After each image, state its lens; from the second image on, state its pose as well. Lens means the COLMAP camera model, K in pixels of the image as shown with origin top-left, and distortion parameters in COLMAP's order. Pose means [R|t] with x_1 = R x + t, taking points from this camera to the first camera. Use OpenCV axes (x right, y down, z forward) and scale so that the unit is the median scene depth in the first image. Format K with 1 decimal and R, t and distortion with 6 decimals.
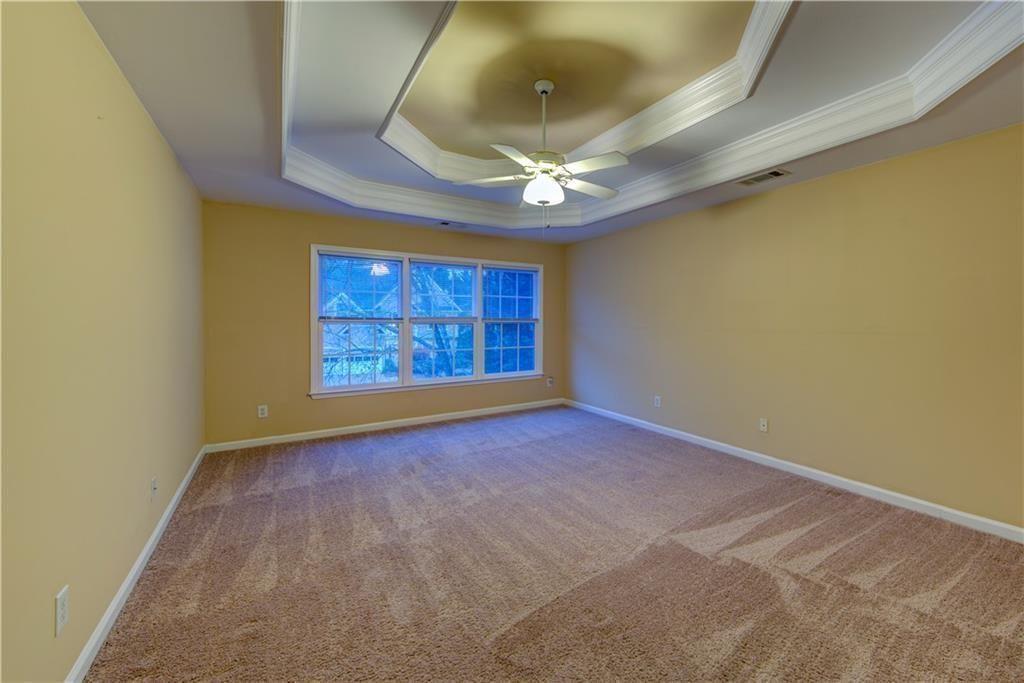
lens RADIAL K [[411.2, 0, 550.8], [0, 411.2, 323.1], [0, 0, 1]] dist [0.024579, -0.000067]
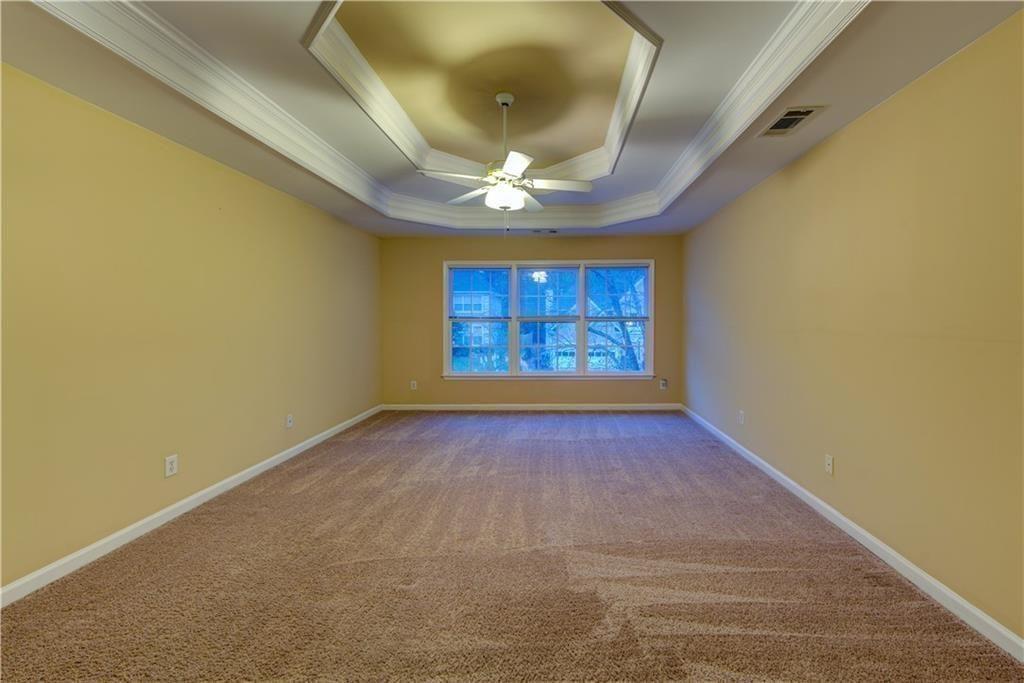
lens RADIAL K [[411.2, 0, 550.8], [0, 411.2, 323.1], [0, 0, 1]] dist [0.024579, -0.000067]
pose [[0.826872, 0.000669, -0.562390, 0.601623], [0.001073, 0.999996, 0.002766, 0.002072], [0.562389, -0.002891, 0.826868, 0.162948]]
